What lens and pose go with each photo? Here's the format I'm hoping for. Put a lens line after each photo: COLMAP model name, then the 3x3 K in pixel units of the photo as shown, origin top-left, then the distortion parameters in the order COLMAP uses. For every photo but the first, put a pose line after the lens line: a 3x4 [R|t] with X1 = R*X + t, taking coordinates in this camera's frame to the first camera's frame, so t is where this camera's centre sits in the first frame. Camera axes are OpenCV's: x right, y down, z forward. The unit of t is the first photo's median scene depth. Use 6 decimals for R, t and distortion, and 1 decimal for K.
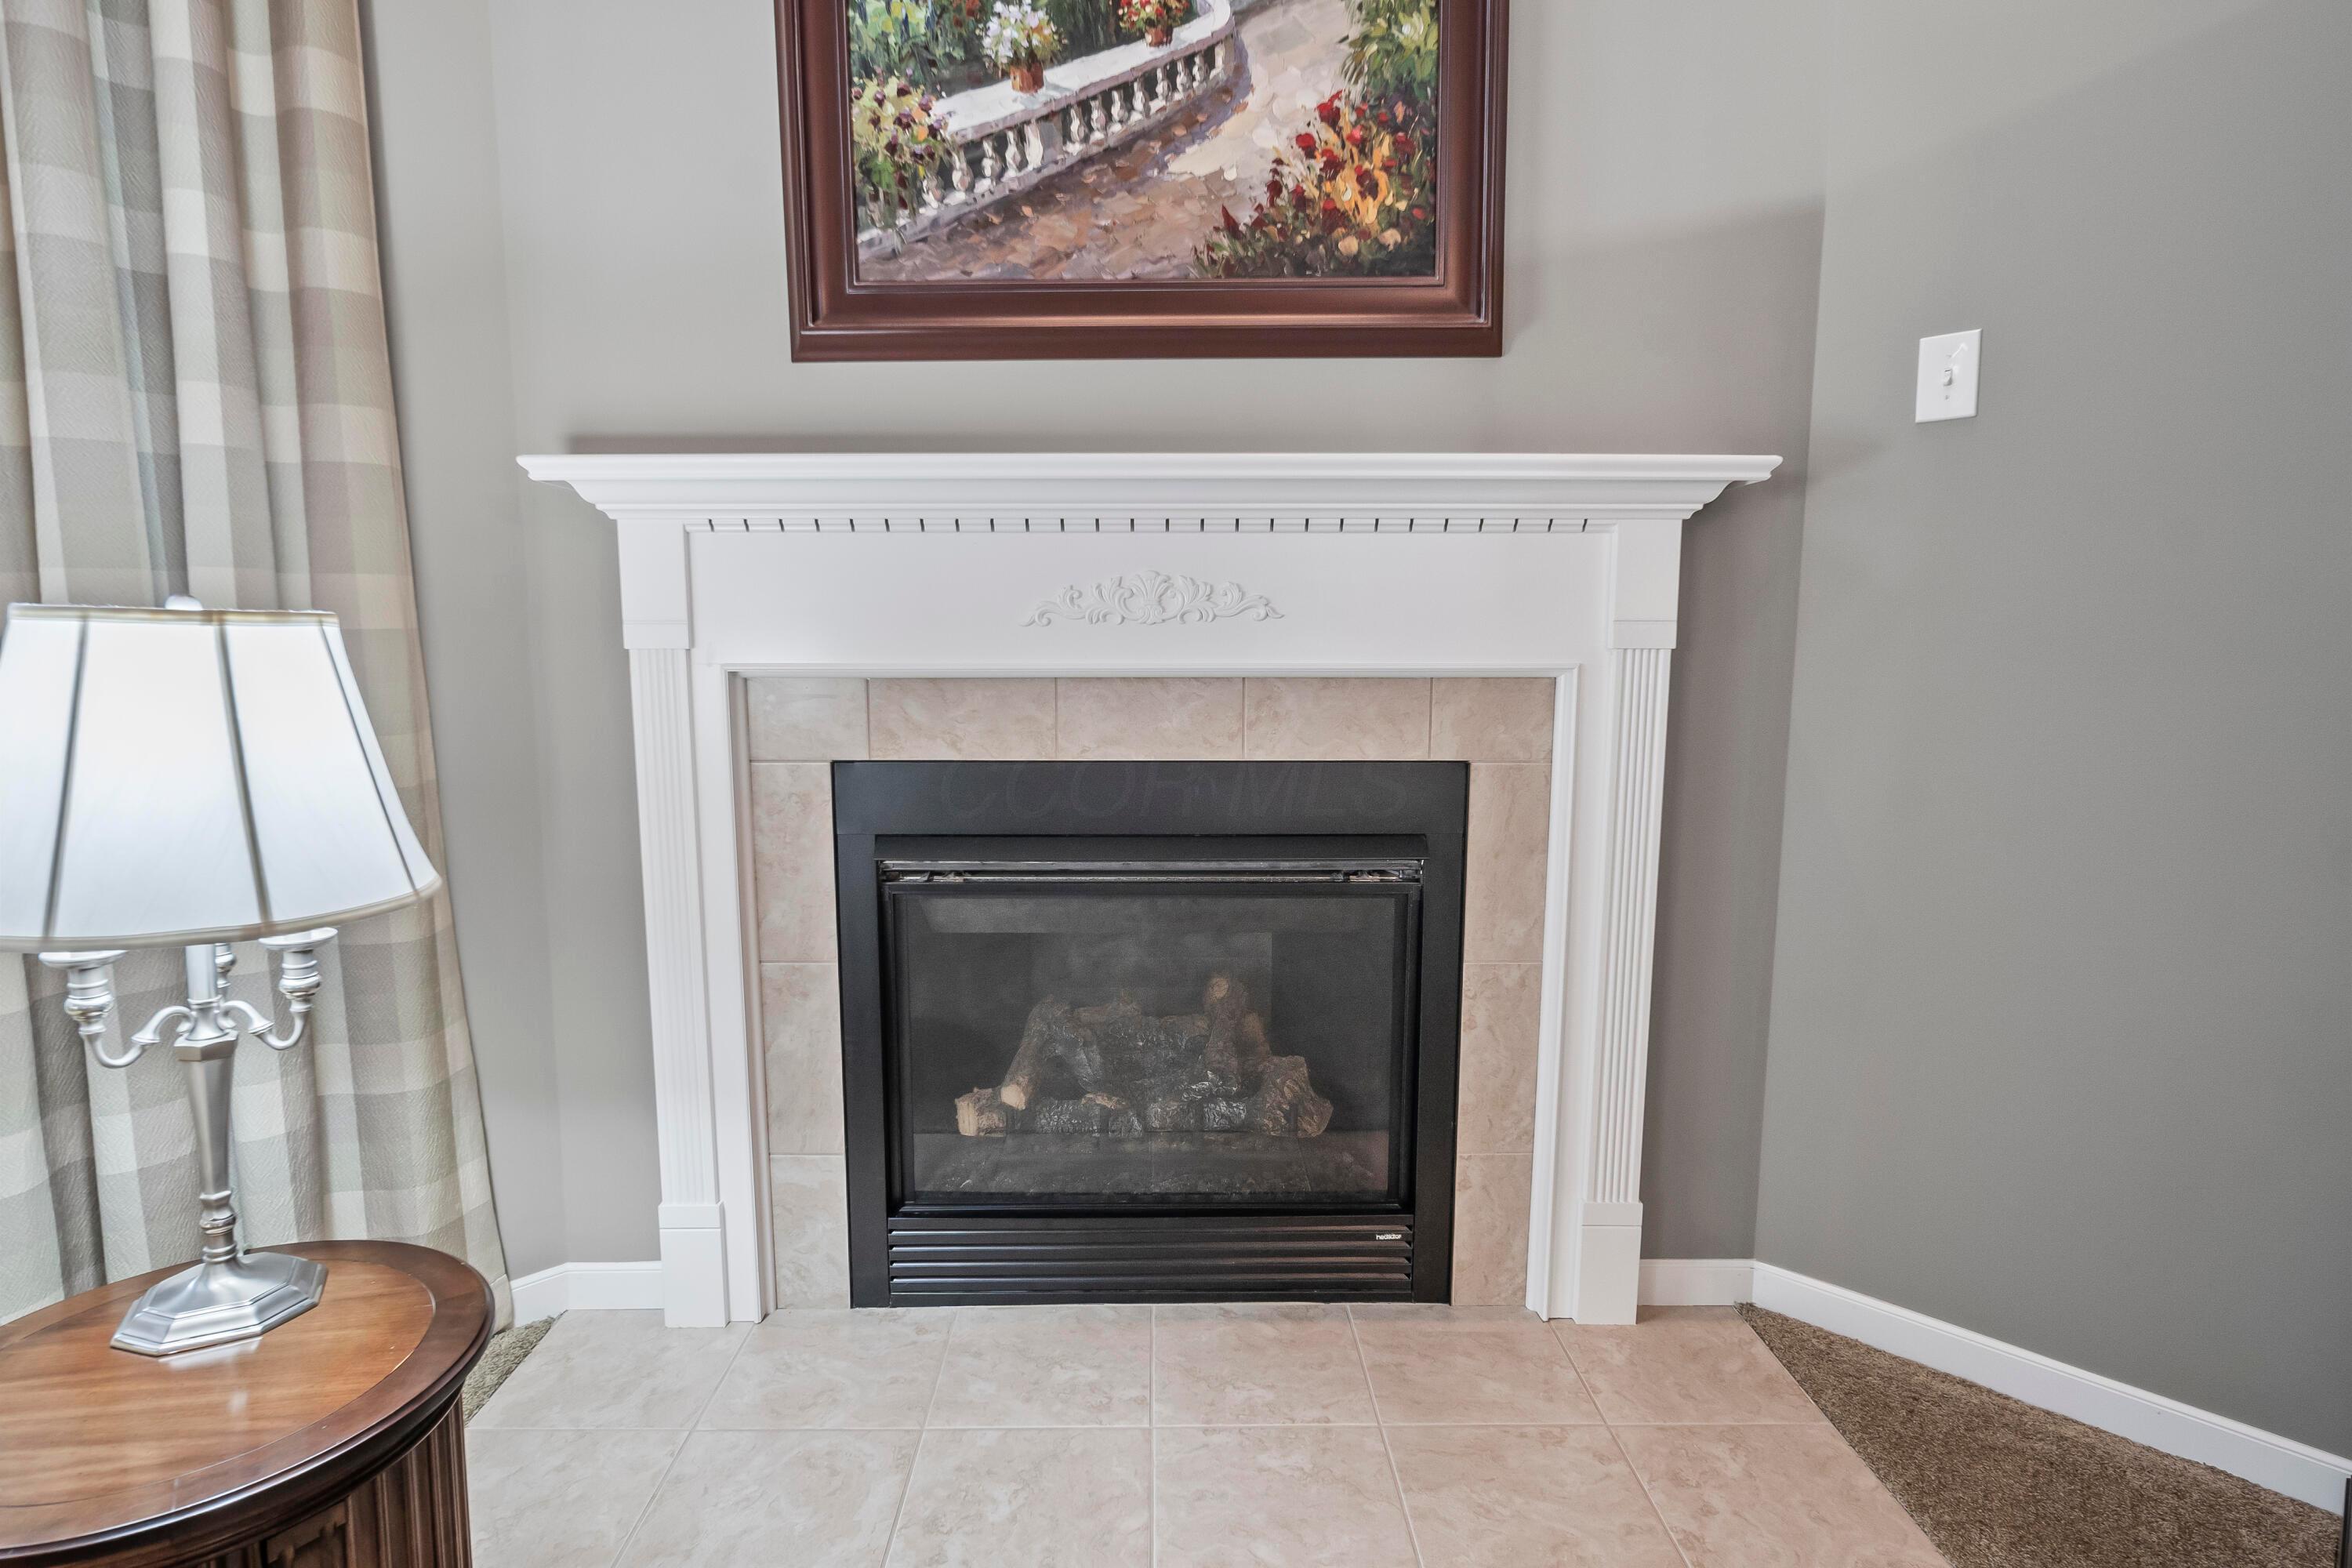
lens RADIAL K [[1243.5, 0, 1187.8], [0, 1243.5, 781.2], [0, 0, 1]] dist [-0.003717, 0.000394]
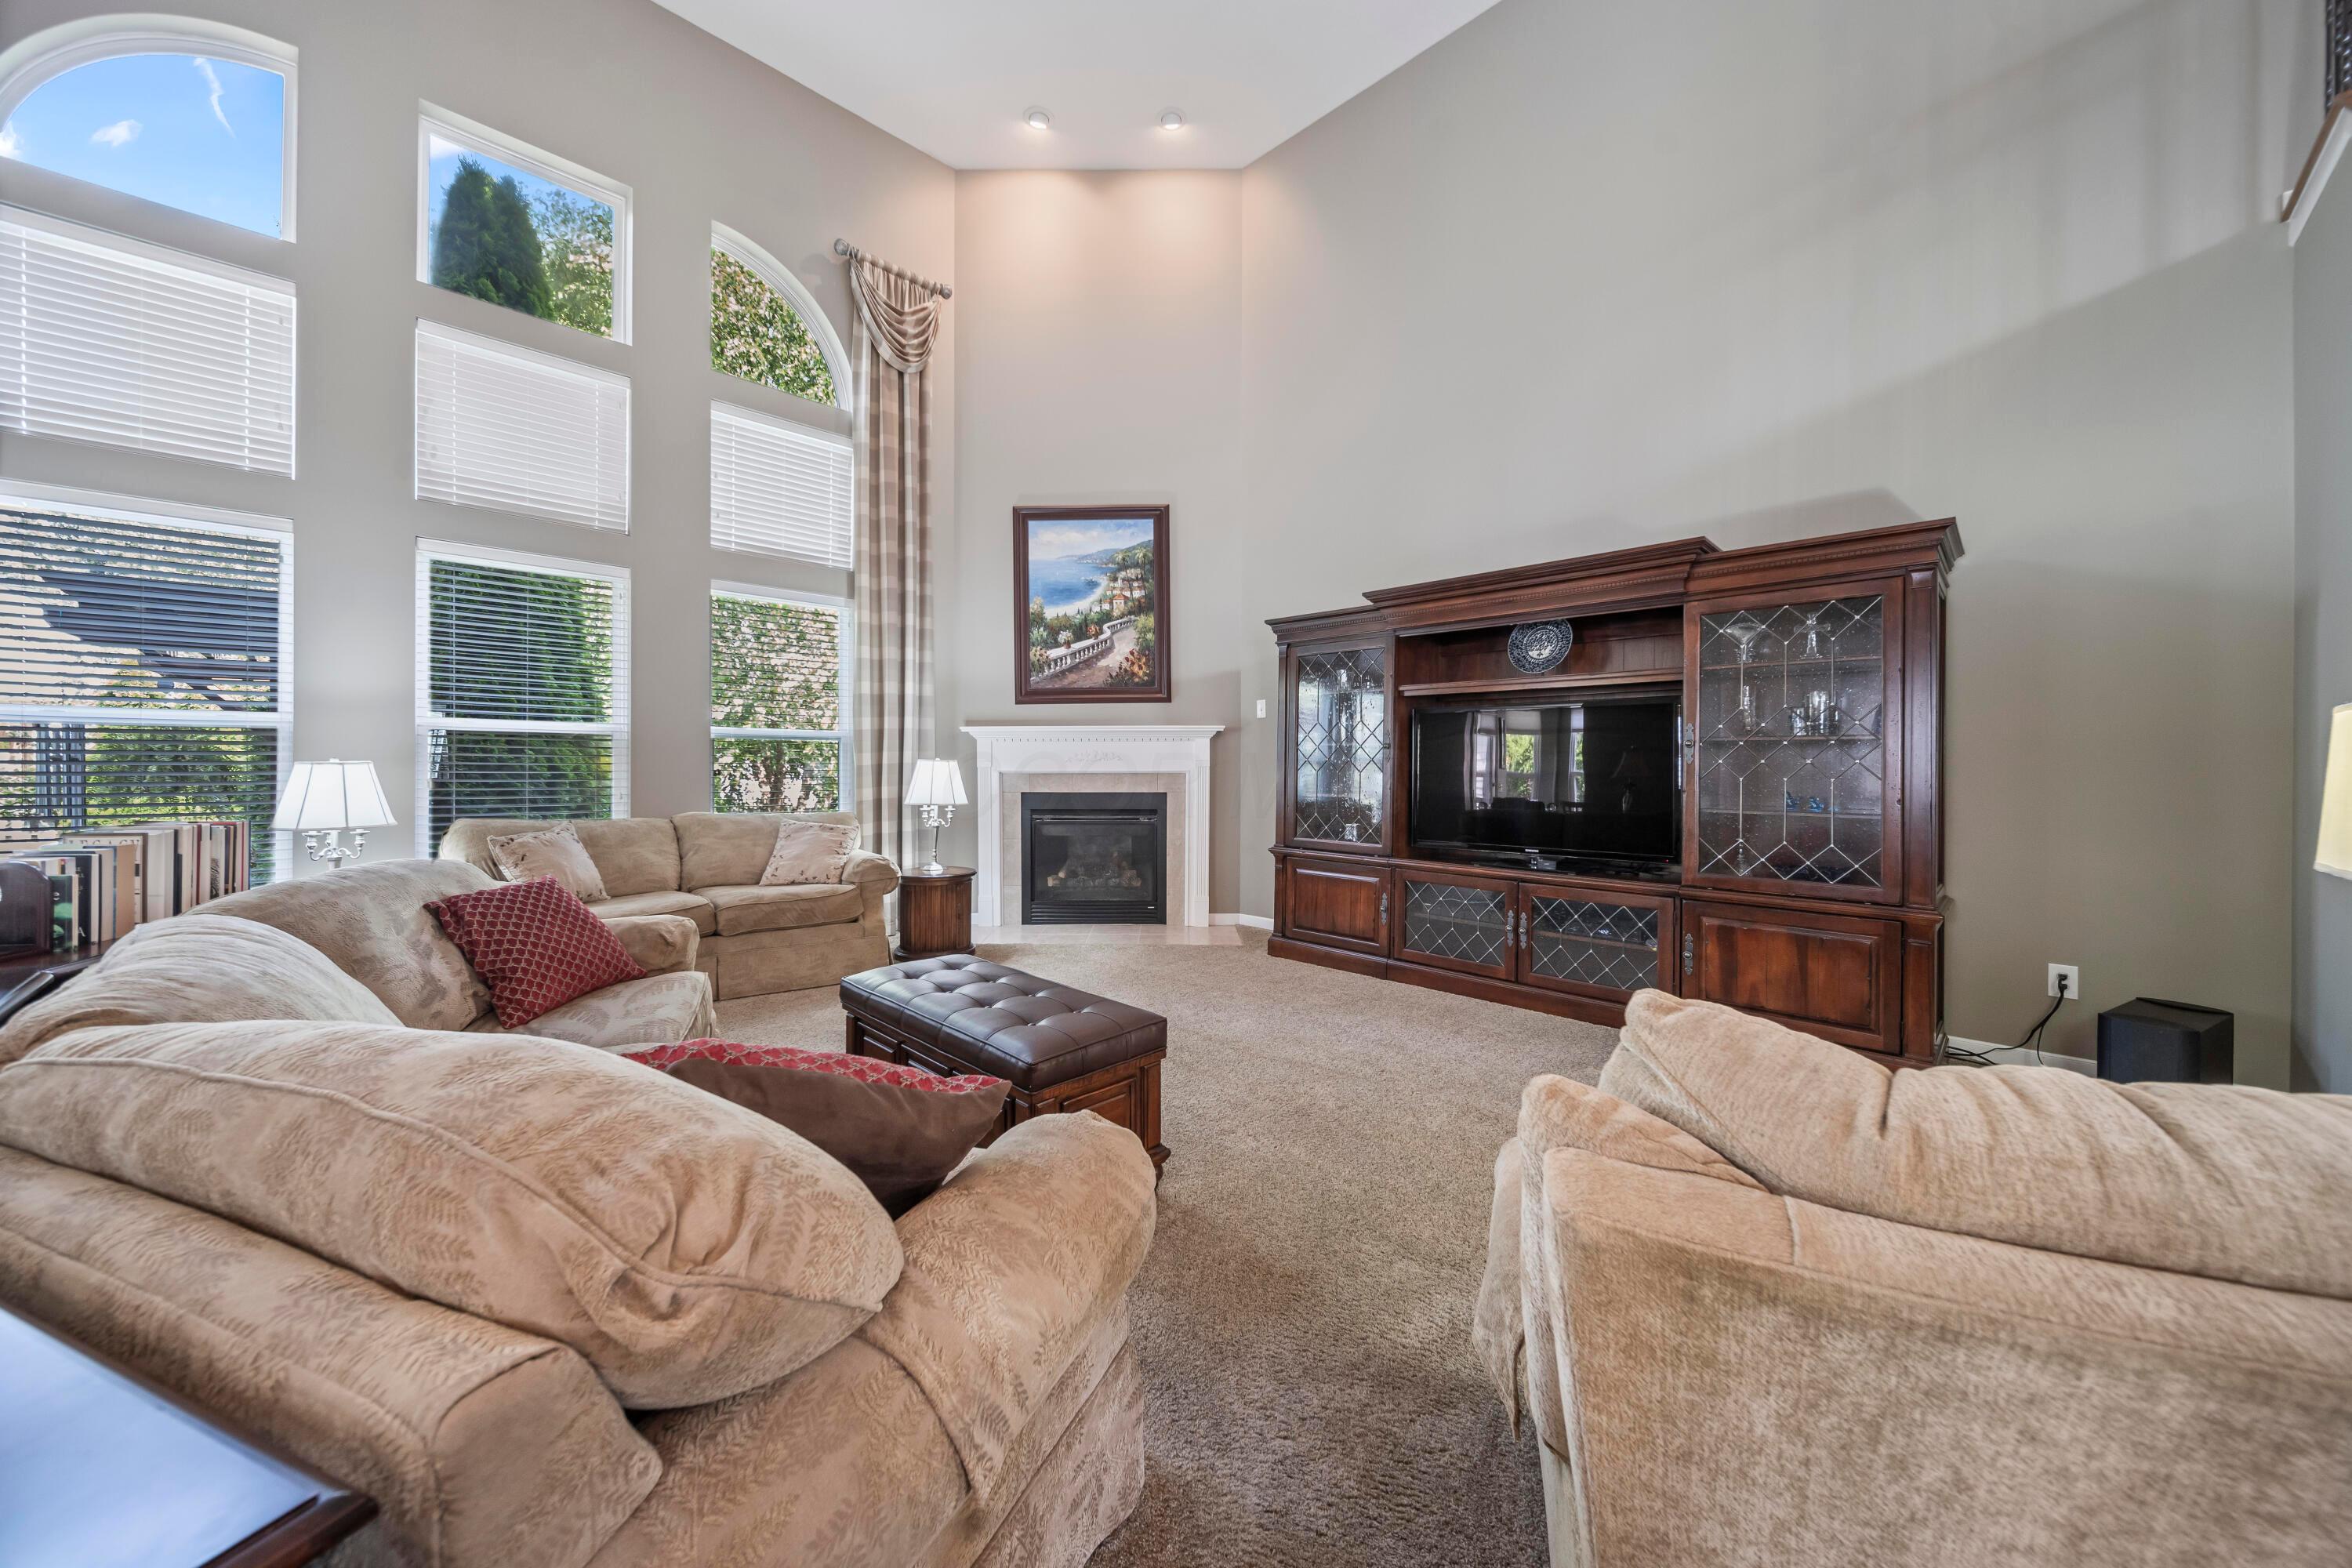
lens RADIAL K [[838.1, 0, 1186.5], [0, 838.1, 753.3], [0, 0, 1]] dist [0.003472, 0.000051]
pose [[0.999810, -0.005929, -0.018575, 0.372896], [0.003431, 0.991280, -0.131731, 0.251010], [0.019194, 0.131642, 0.991111, -2.053534]]
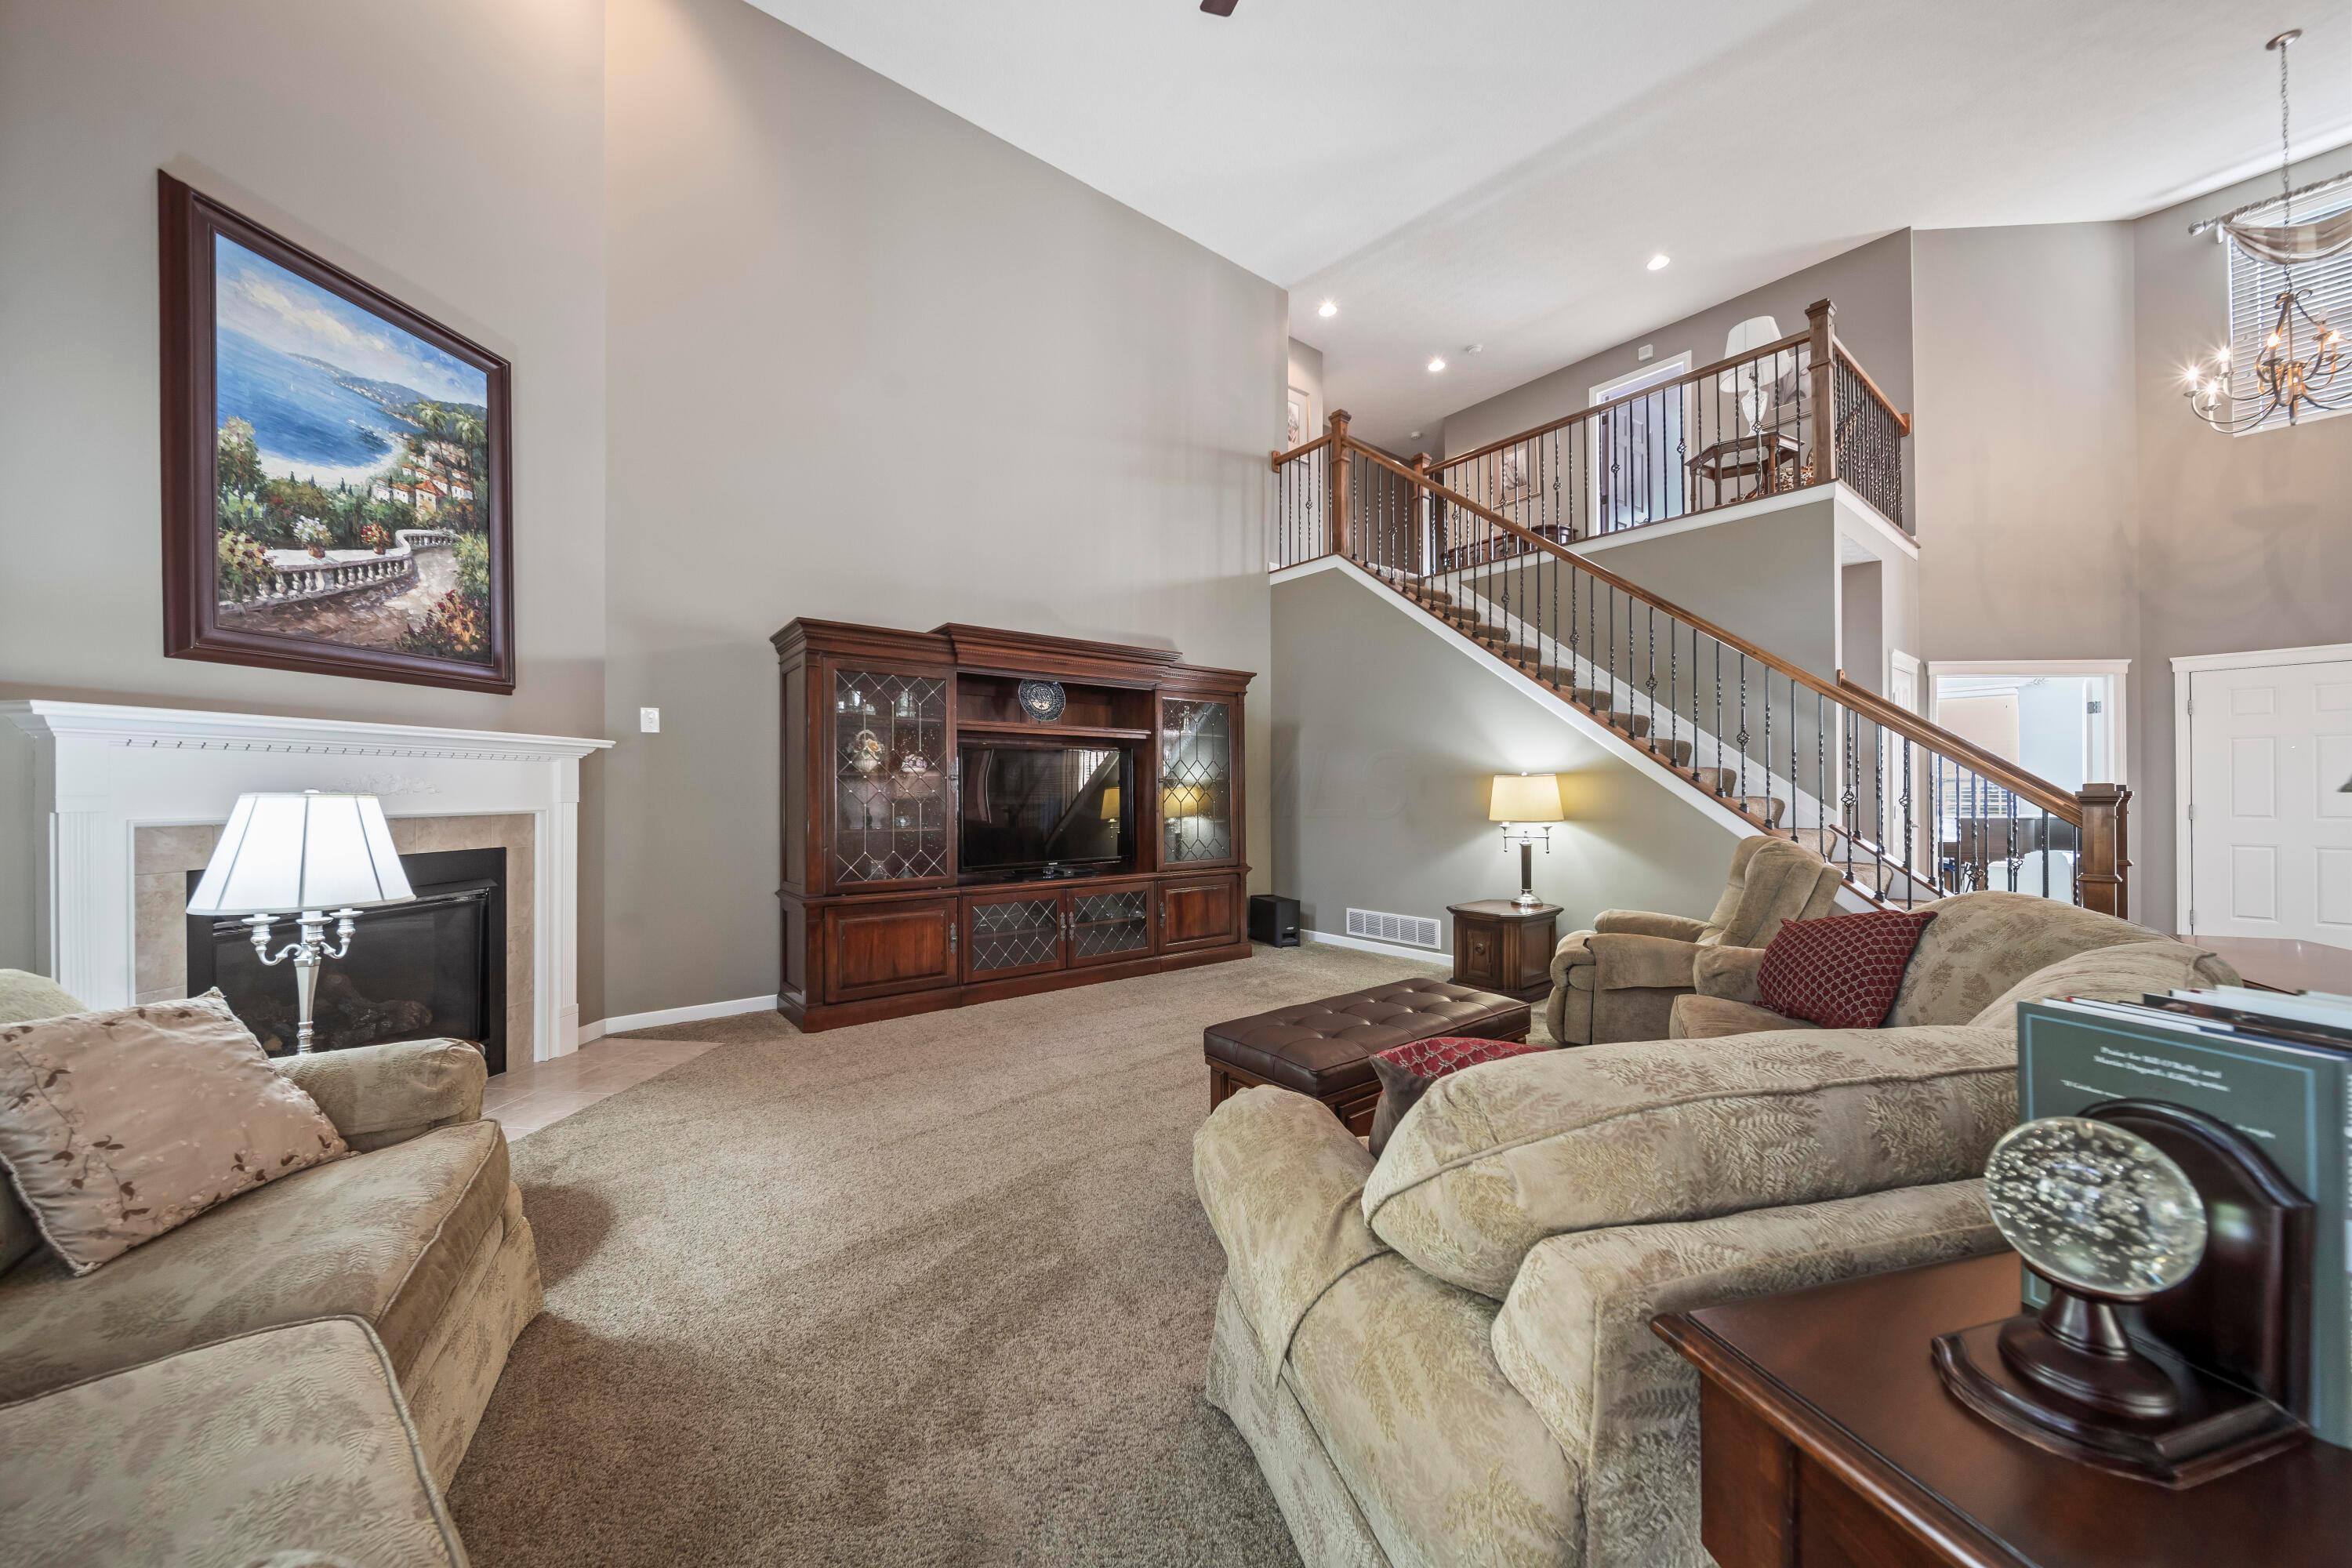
lens RADIAL K [[832.5, 0, 1177.5], [0, 832.5, 791.4], [0, 0, 1]] dist [-0.006560, -0.000096]
pose [[0.126608, -0.001907, 0.991951, -1.380030], [0.130604, 0.991325, -0.014764, 0.079923], [-0.983317, 0.131422, 0.125758, -0.631844]]
